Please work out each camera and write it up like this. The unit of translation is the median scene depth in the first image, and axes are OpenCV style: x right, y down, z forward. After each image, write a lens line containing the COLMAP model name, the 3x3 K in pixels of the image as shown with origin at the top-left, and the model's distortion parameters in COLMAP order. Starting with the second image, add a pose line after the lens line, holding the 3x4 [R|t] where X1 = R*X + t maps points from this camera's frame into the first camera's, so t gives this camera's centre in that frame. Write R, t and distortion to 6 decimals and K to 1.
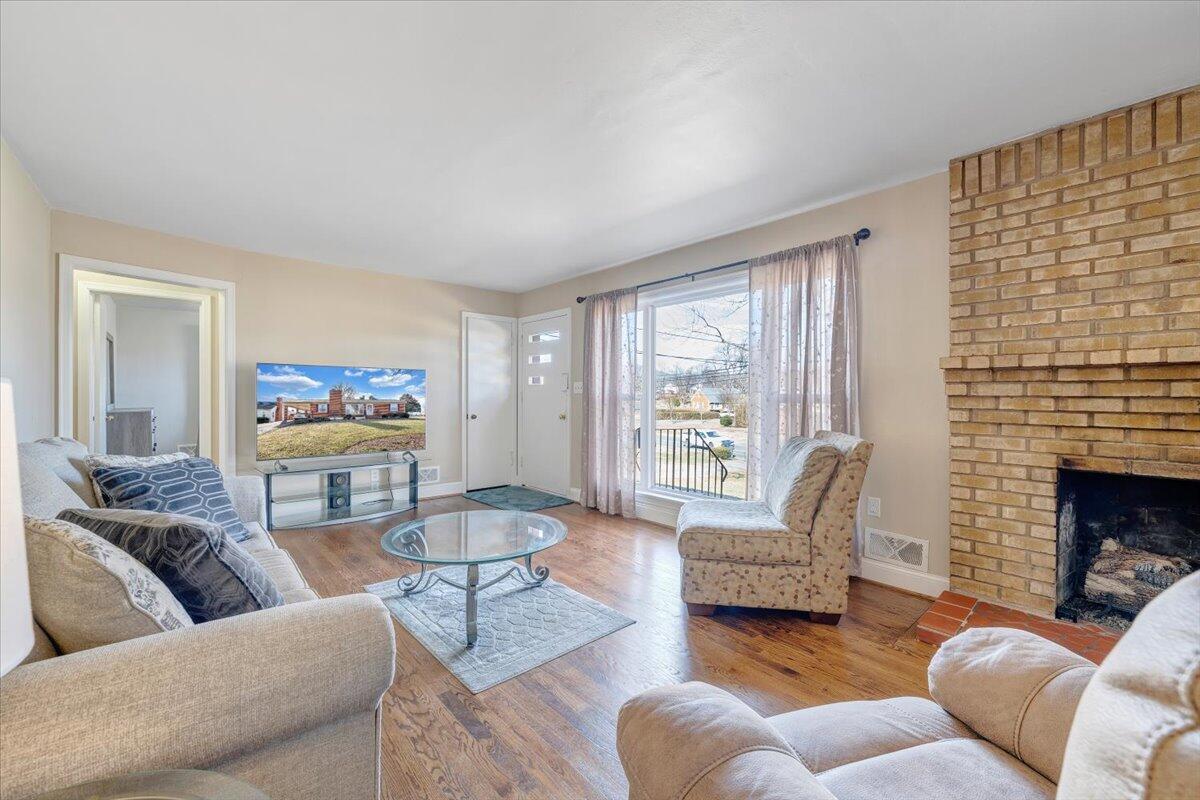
lens RADIAL K [[486.6, 0, 594.6], [0, 486.6, 395.0], [0, 0, 1]] dist [-0.000926, -0.000306]
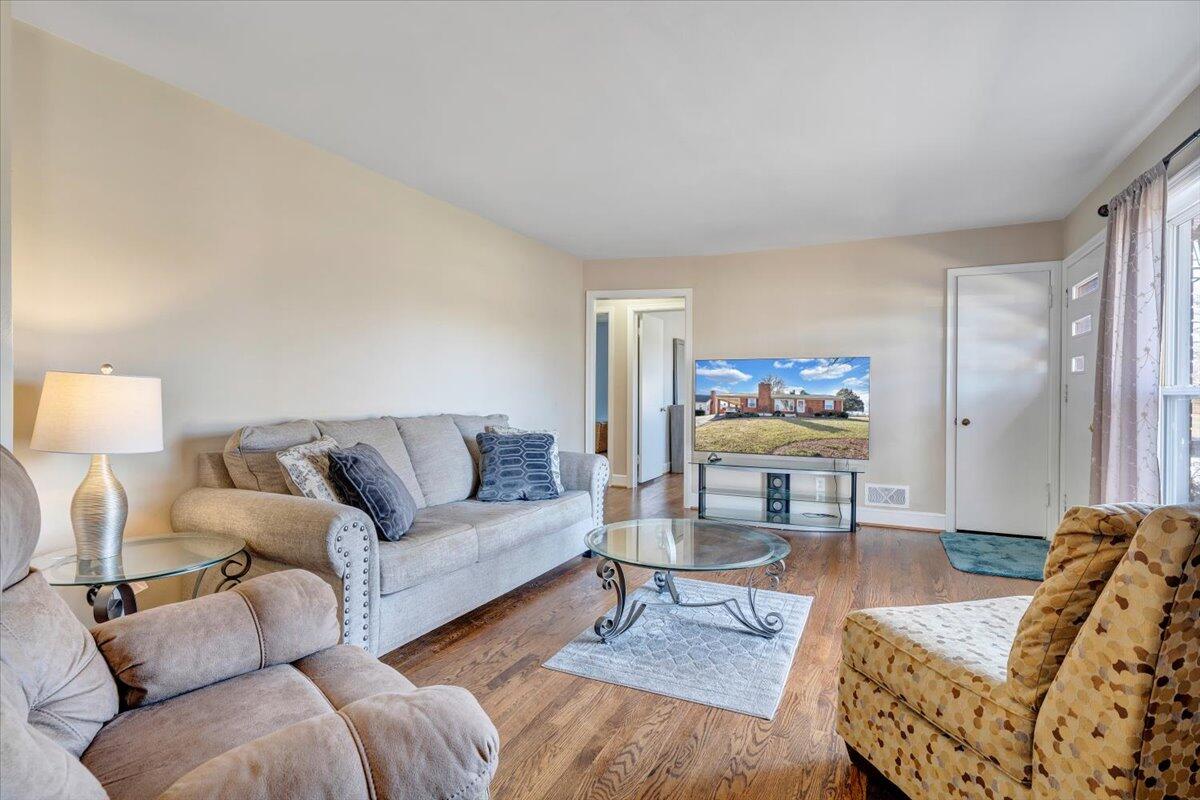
lens RADIAL K [[607.9, 0, 589.8], [0, 607.9, 397.1], [0, 0, 1]] dist [0.003901, -0.000028]
pose [[0.385128, 0.008559, -0.922824, 0.435021], [-0.006145, 0.999959, 0.006710, 0.009730], [0.922843, 0.003086, 0.385165, 0.255316]]
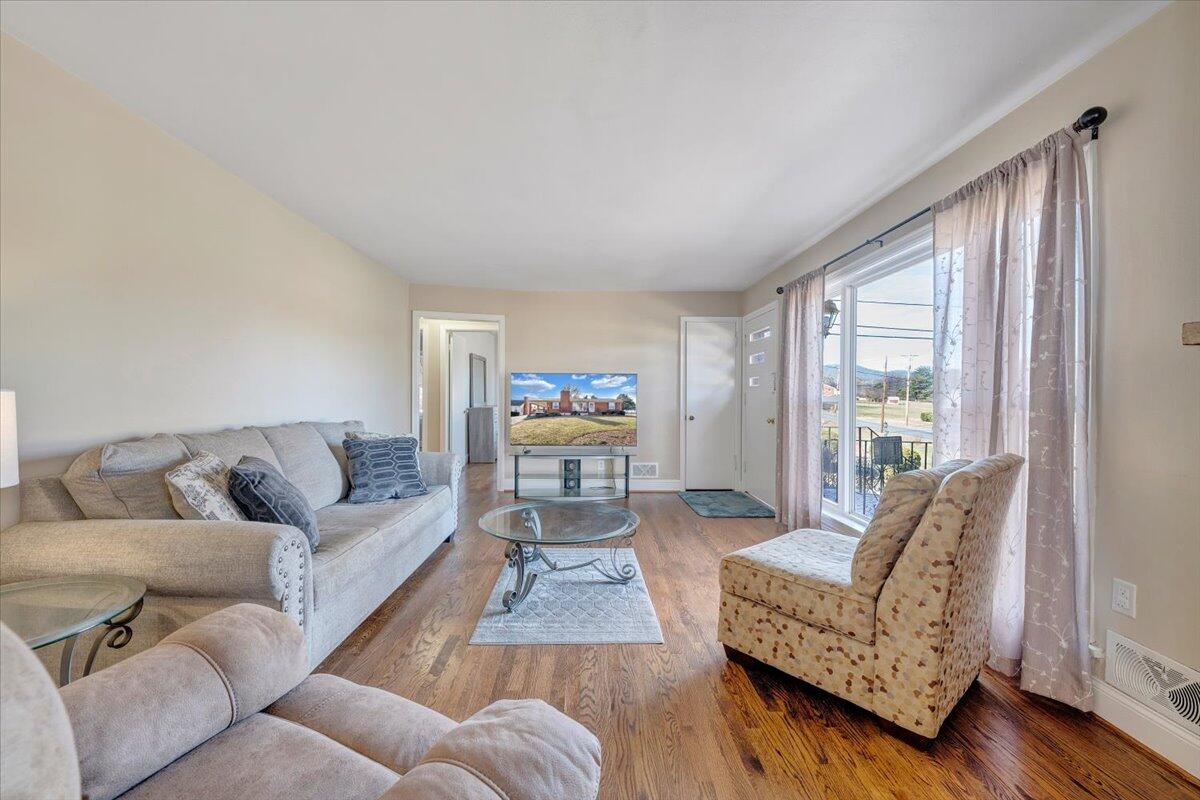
lens RADIAL K [[479.6, 0, 593.7], [0, 479.6, 396.5], [0, 0, 1]] dist [0.000694, -0.000086]
pose [[0.762727, 0.004257, -0.646707, 0.324685], [-0.005599, 0.999984, -0.000021, 0.001031], [0.646696, 0.003637, 0.762739, 0.128185]]
